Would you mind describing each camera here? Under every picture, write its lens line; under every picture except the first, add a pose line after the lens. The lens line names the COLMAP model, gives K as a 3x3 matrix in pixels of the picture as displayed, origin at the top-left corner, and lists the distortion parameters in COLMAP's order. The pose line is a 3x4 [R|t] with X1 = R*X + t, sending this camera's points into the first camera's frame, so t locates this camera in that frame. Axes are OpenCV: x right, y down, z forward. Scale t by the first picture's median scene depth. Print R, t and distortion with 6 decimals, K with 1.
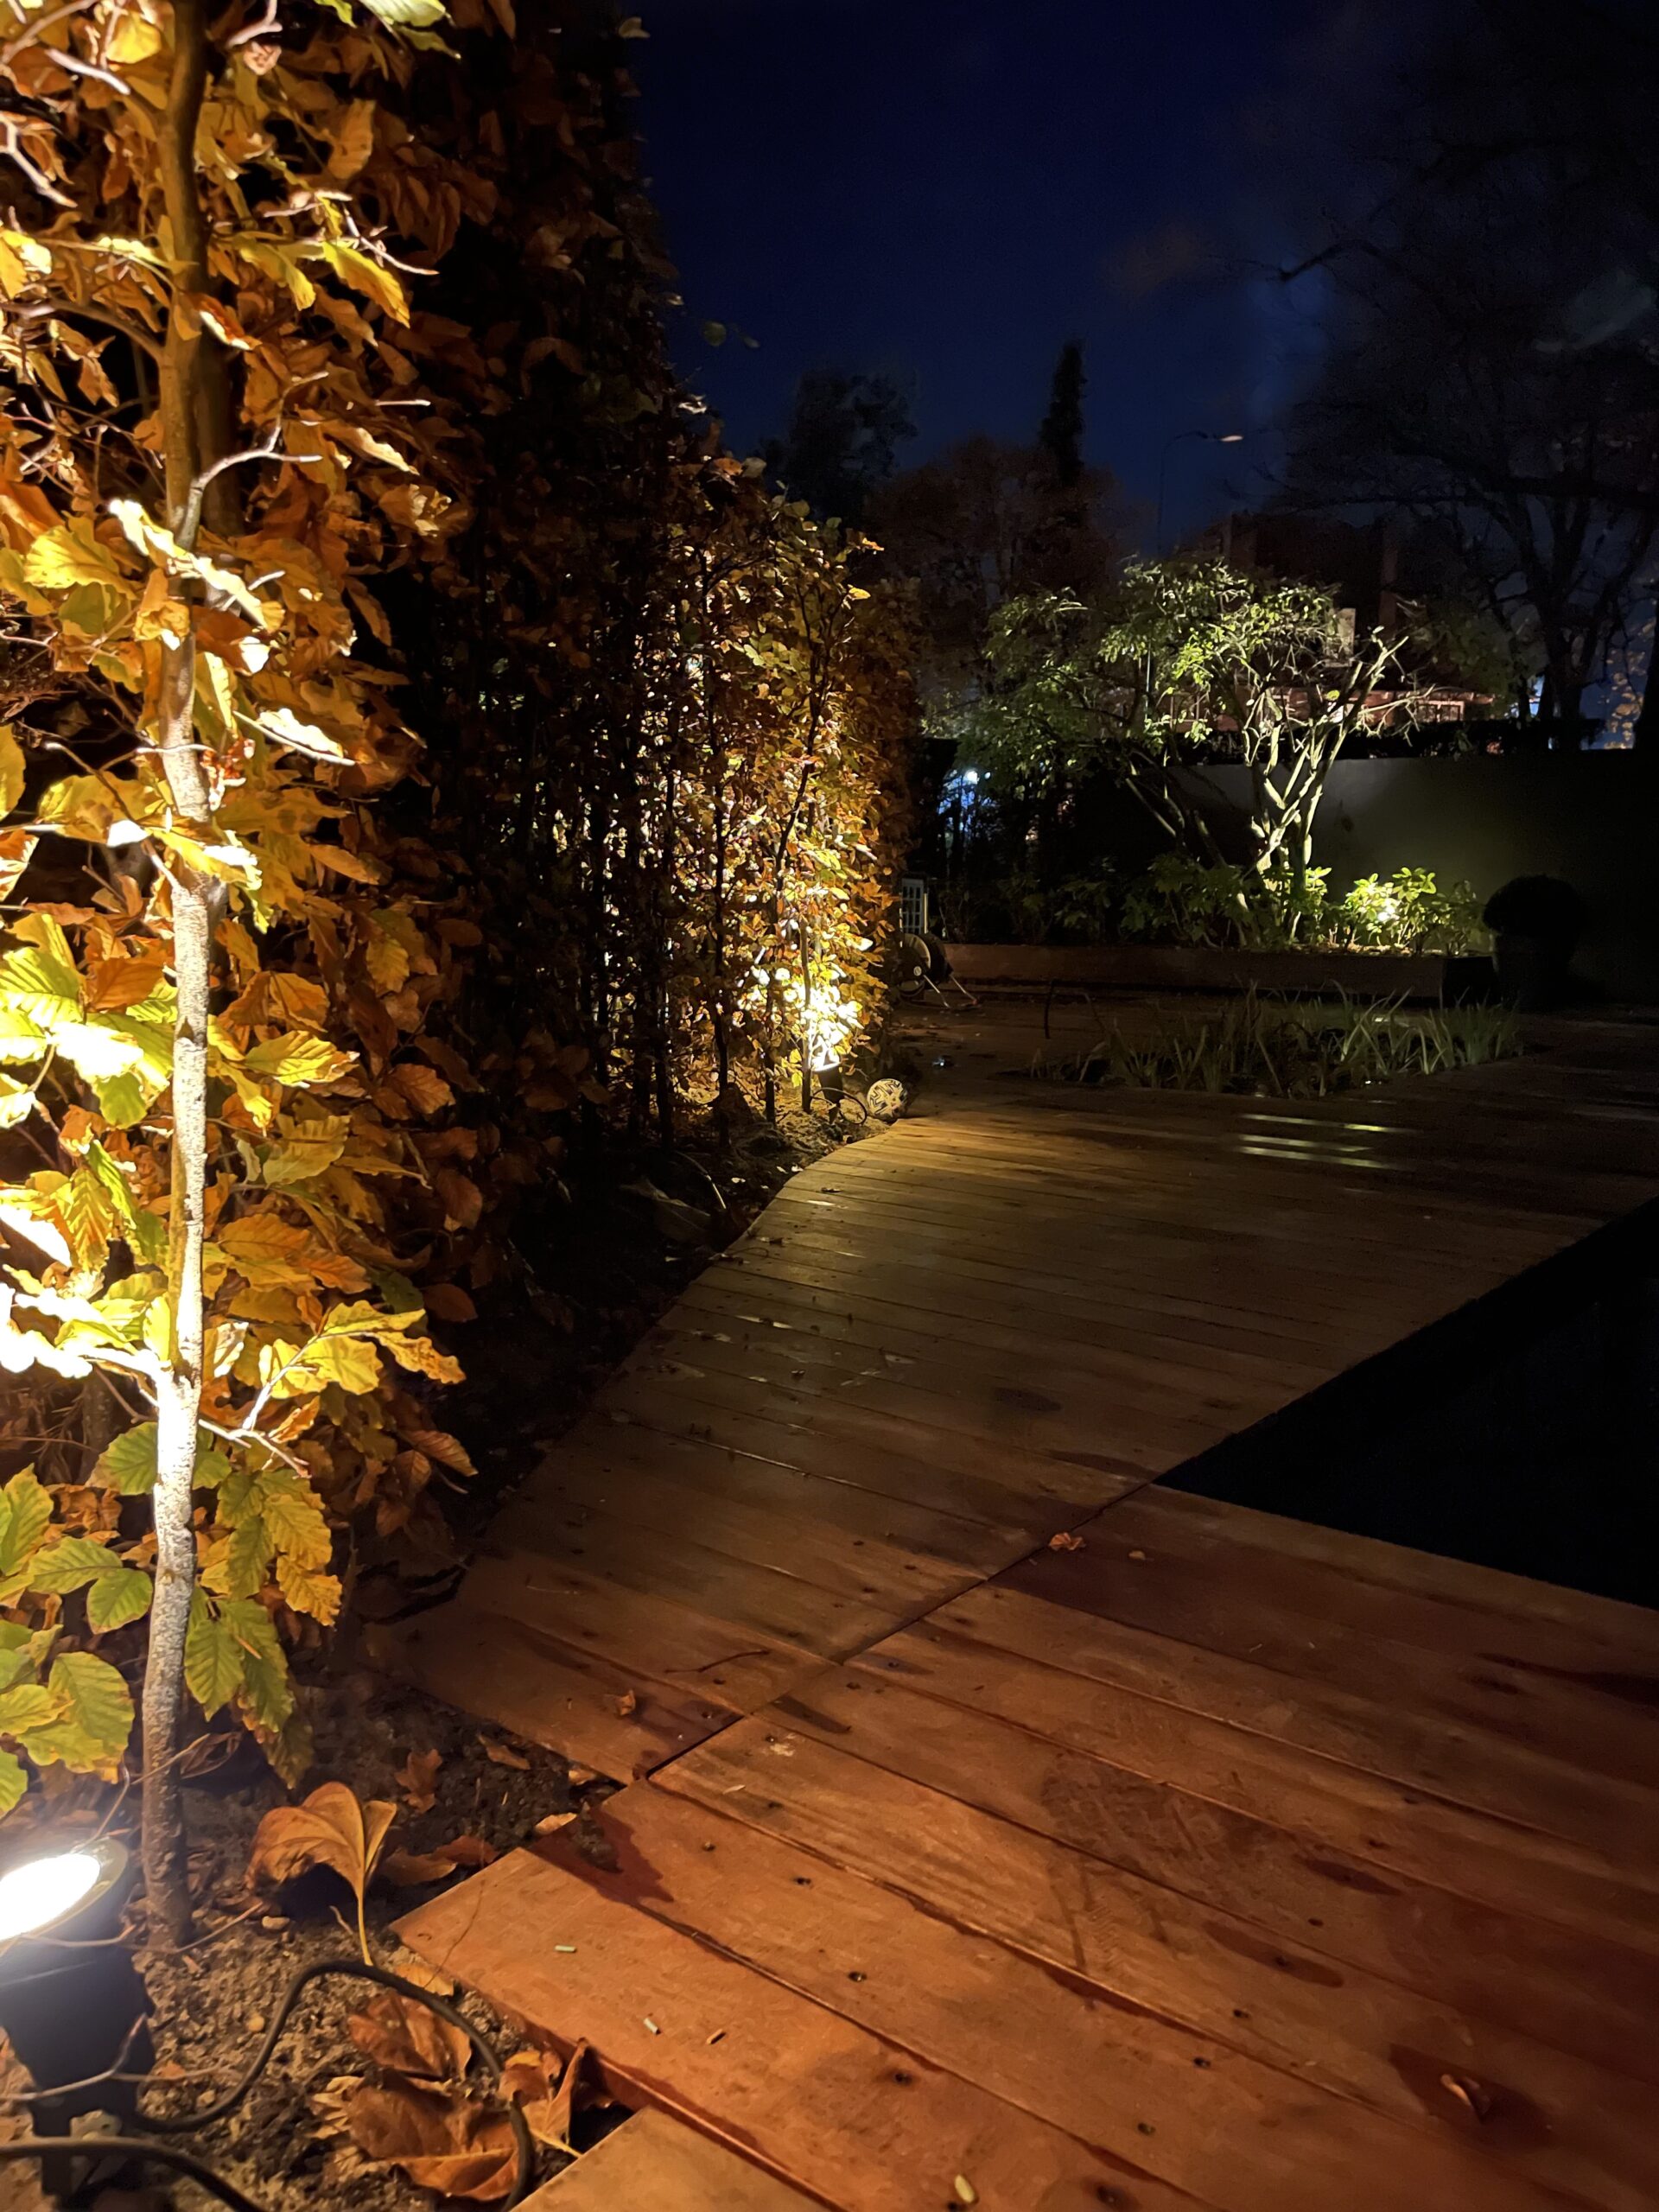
lens RADIAL K [[1649.2, 0, 825.0], [0, 1649.2, 1112.8], [0, 0, 1]] dist [0.058171, -0.067692]
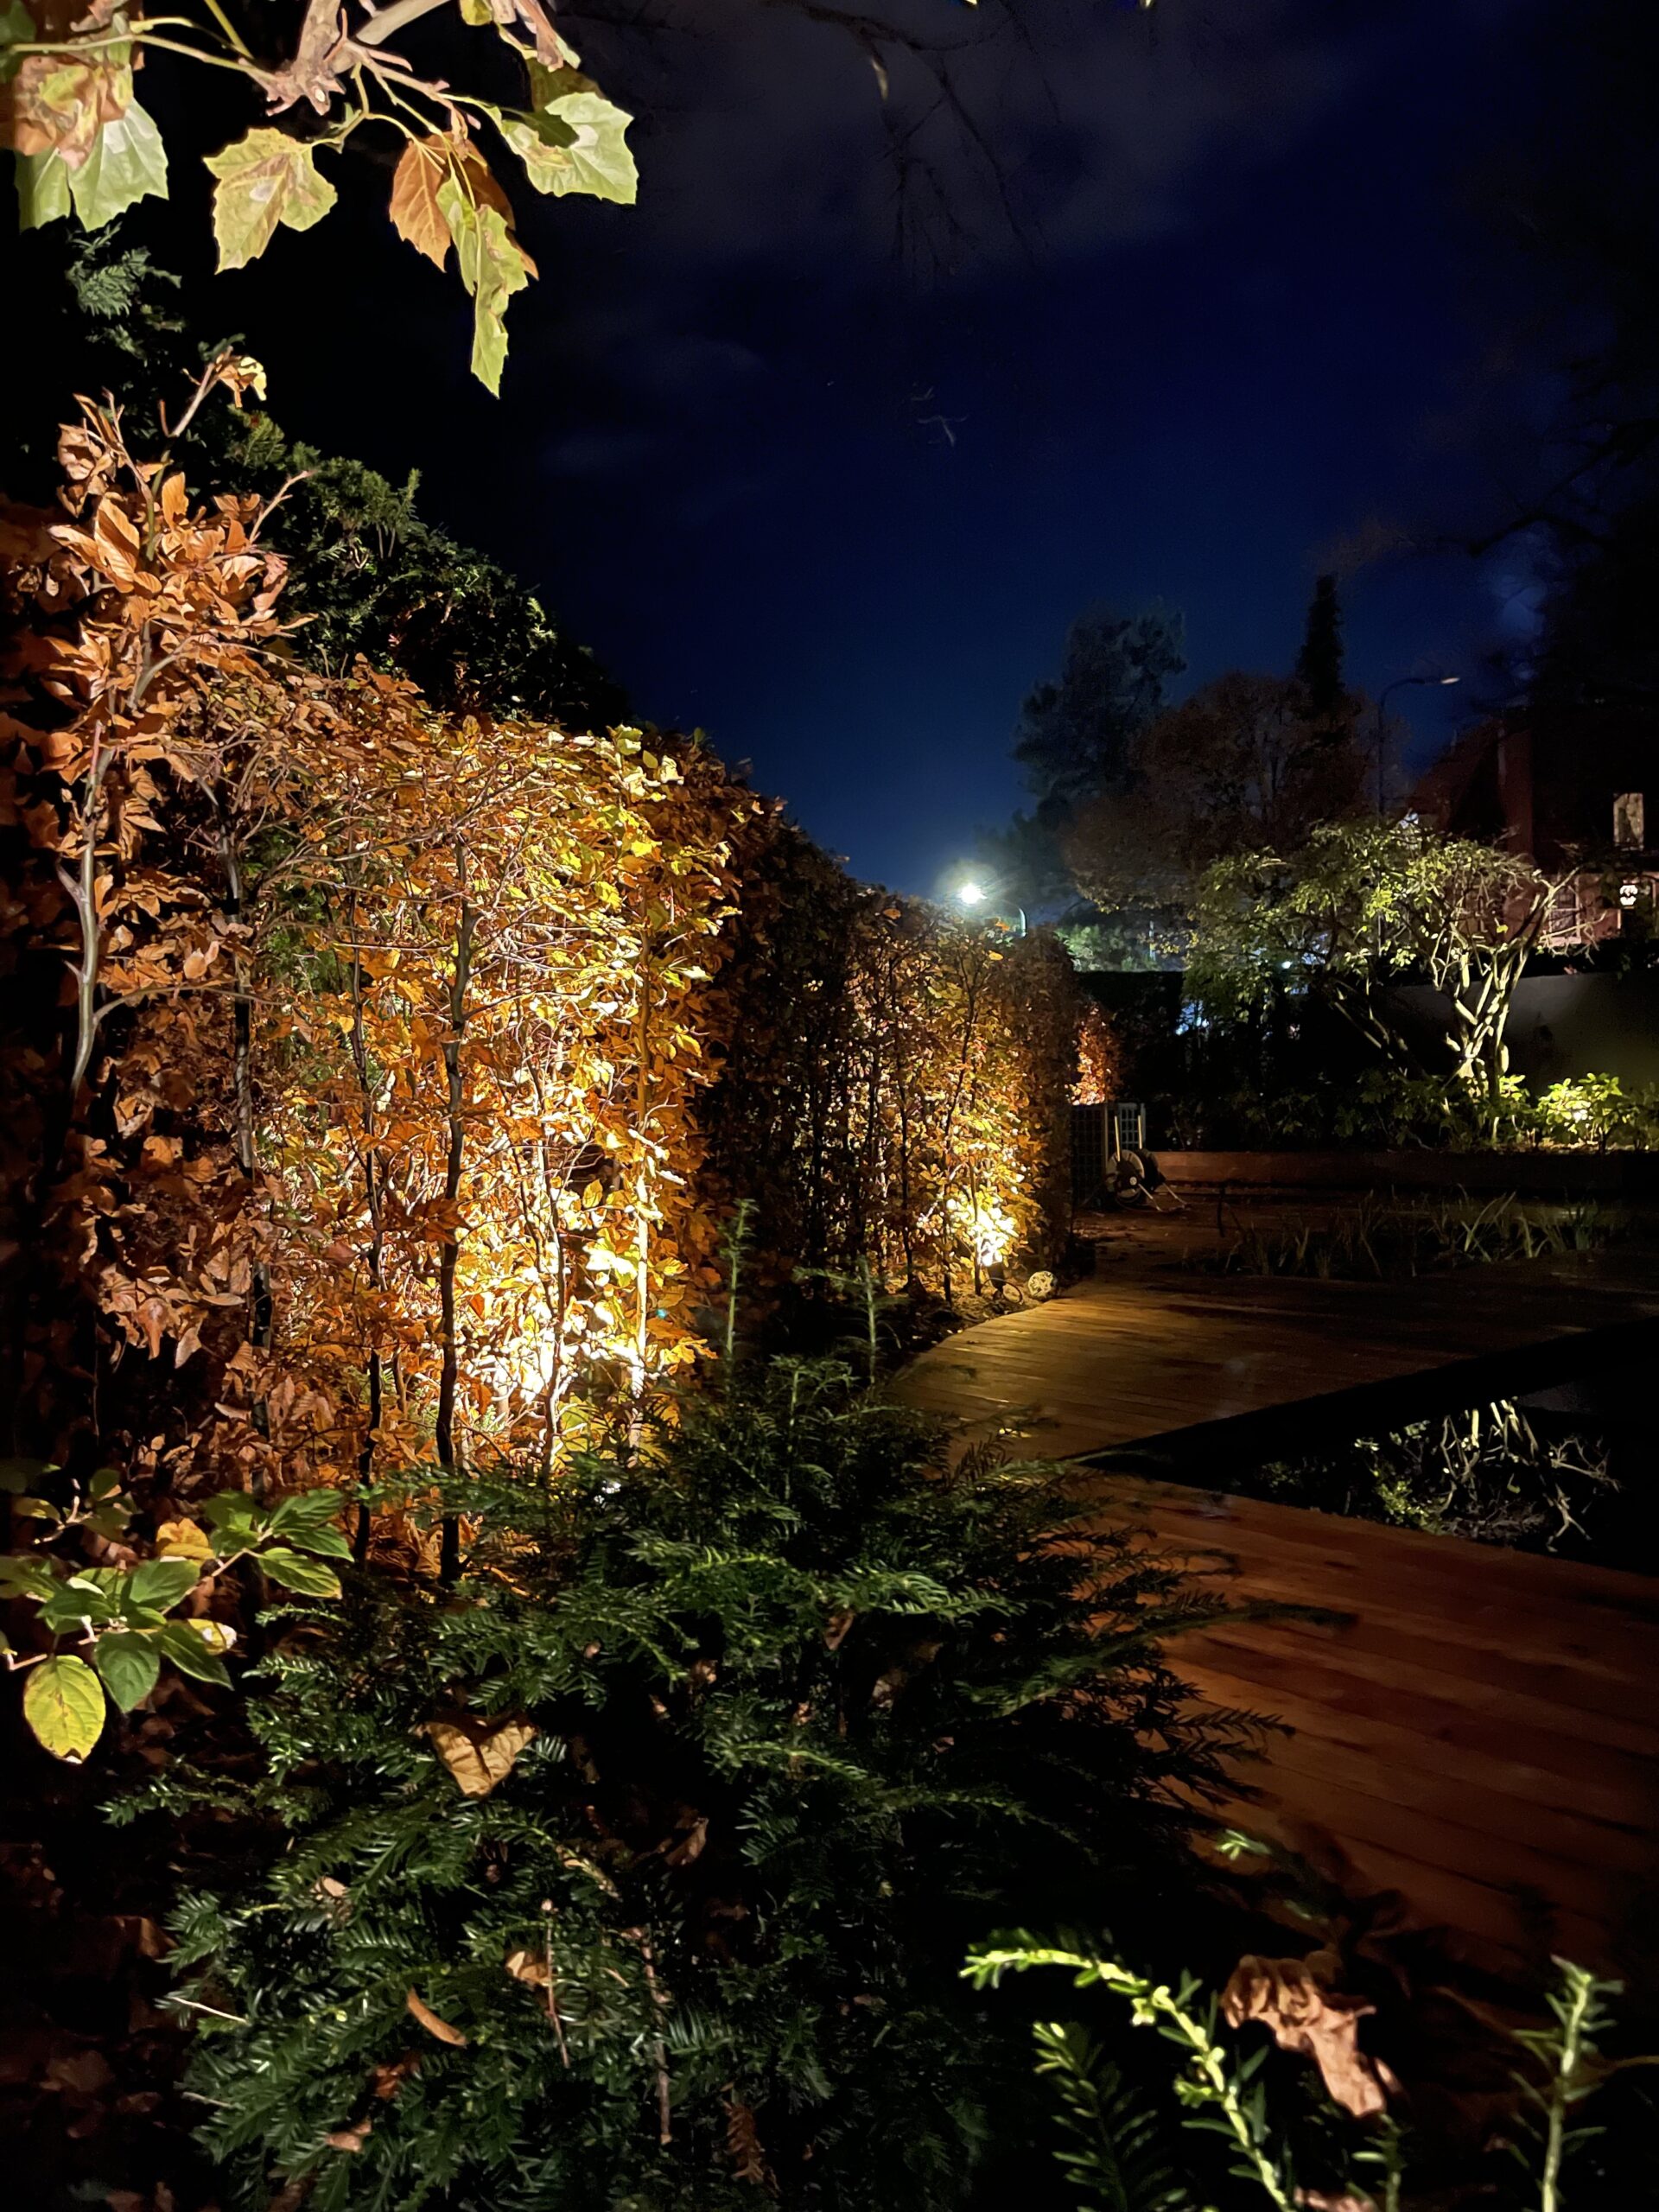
lens RADIAL K [[1649.2, 0, 825.0], [0, 1649.2, 1112.8], [0, 0, 1]] dist [0.058171, -0.067692]
pose [[0.982003, -0.038071, -0.184987, 0.130793], [0.015713, 0.992546, -0.120855, 0.014143], [0.188209, 0.115774, 0.975281, -0.471902]]
